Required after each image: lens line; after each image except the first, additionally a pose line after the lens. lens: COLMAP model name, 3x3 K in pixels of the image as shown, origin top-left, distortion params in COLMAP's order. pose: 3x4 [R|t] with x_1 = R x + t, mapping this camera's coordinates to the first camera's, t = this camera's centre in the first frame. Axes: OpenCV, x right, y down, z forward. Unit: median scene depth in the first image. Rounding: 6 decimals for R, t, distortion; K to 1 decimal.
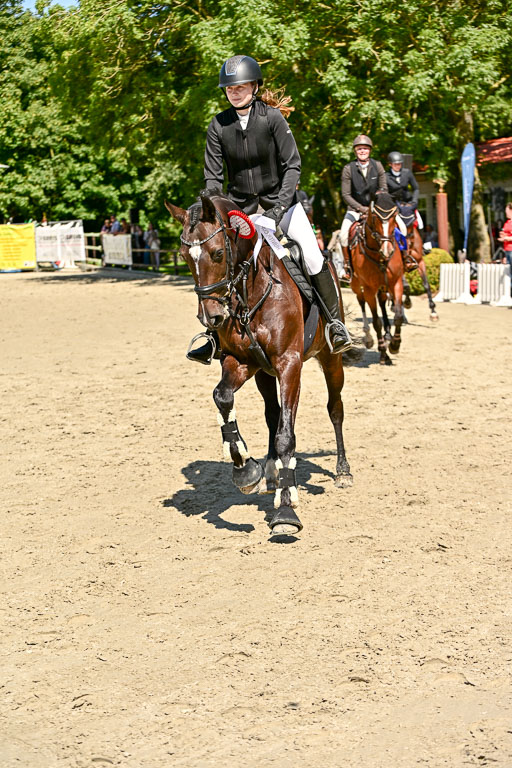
lens RADIAL K [[1528.0, 0, 251.5], [0, 1528.0, 384.2], [0, 0, 1]] dist [-0.213598, 0.000000]
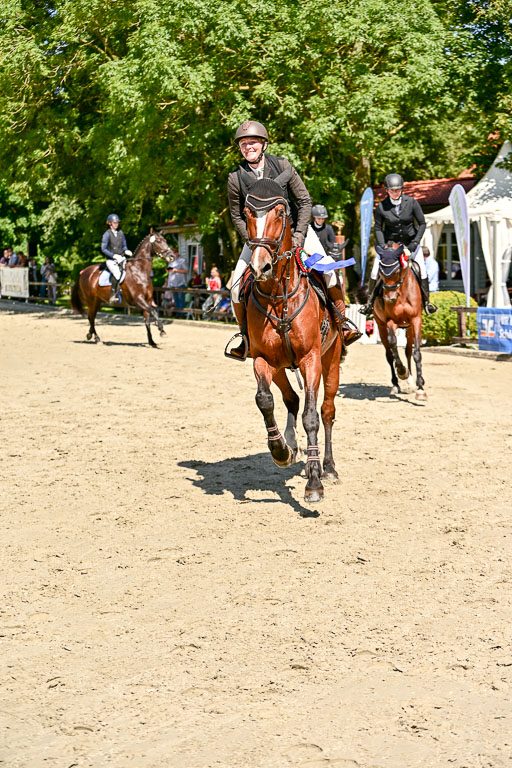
lens RADIAL K [[1528.0, 0, 249.0], [0, 1528.0, 379.3], [0, 0, 1]] dist [-0.213598, 0.000000]
pose [[0.997077, 0.023084, 0.072838, -0.008765], [-0.021053, 0.999371, -0.028529, 0.002099], [-0.073450, 0.026912, 0.996936, -0.021667]]
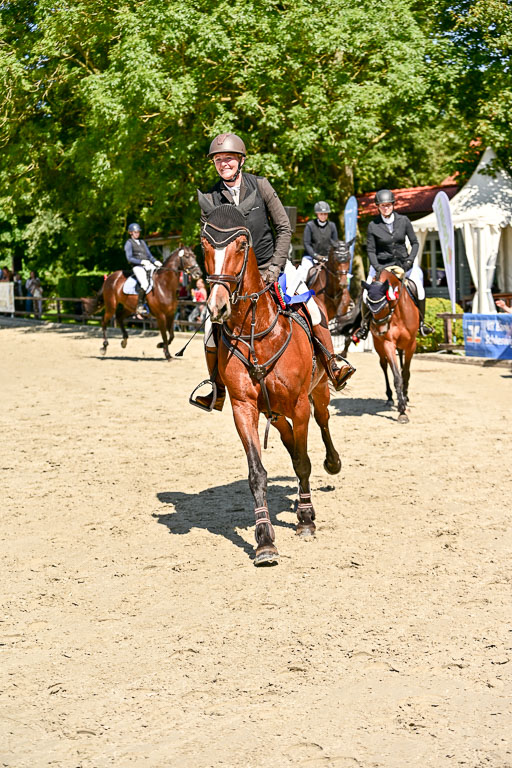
lens RADIAL K [[1528.0, 0, 238.5], [0, 1528.0, 388.0], [0, 0, 1]] dist [-0.213598, 0.000000]
pose [[0.997152, 0.005309, 0.075237, -0.009858], [-0.003050, 0.999542, -0.030111, 0.002683], [-0.075363, 0.029795, 0.996711, -0.024157]]
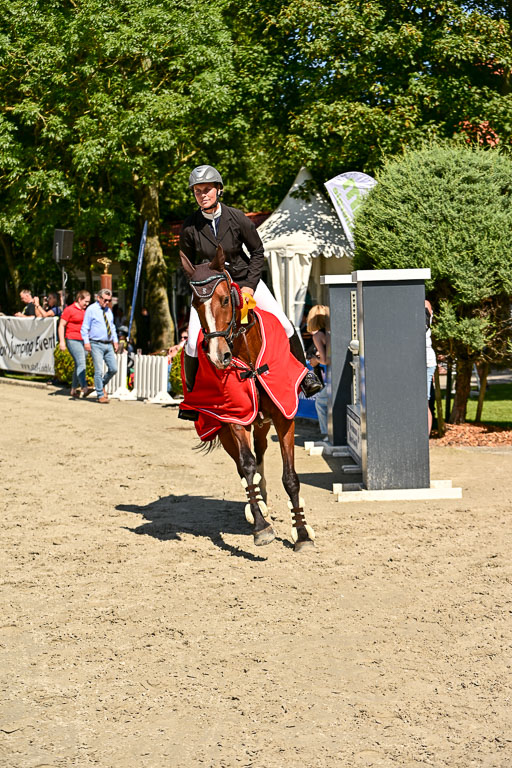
lens RADIAL K [[1528.0, 0, 255.8], [0, 1528.0, 387.1], [0, 0, 1]] dist [-0.213598, 0.000000]
pose [[0.984500, 0.020450, 0.174188, 0.053268], [-0.011621, 0.998602, -0.051558, -0.012801], [-0.174999, 0.048734, 0.983362, 0.095365]]
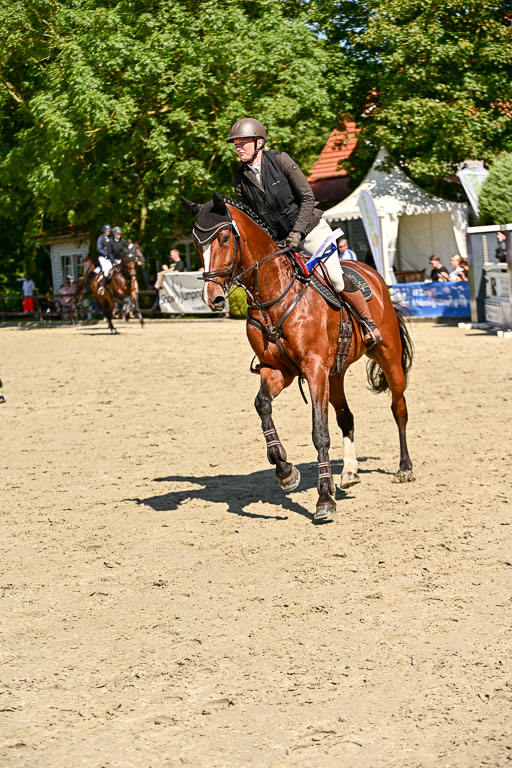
lens RADIAL K [[1528.0, 0, 262.1], [0, 1528.0, 383.6], [0, 0, 1]] dist [-0.213598, 0.000000]
pose [[0.982334, -0.043923, 0.181907, -0.090067], [0.048964, 0.998528, -0.023315, 0.019273], [-0.180615, 0.031810, 0.983039, -0.187778]]
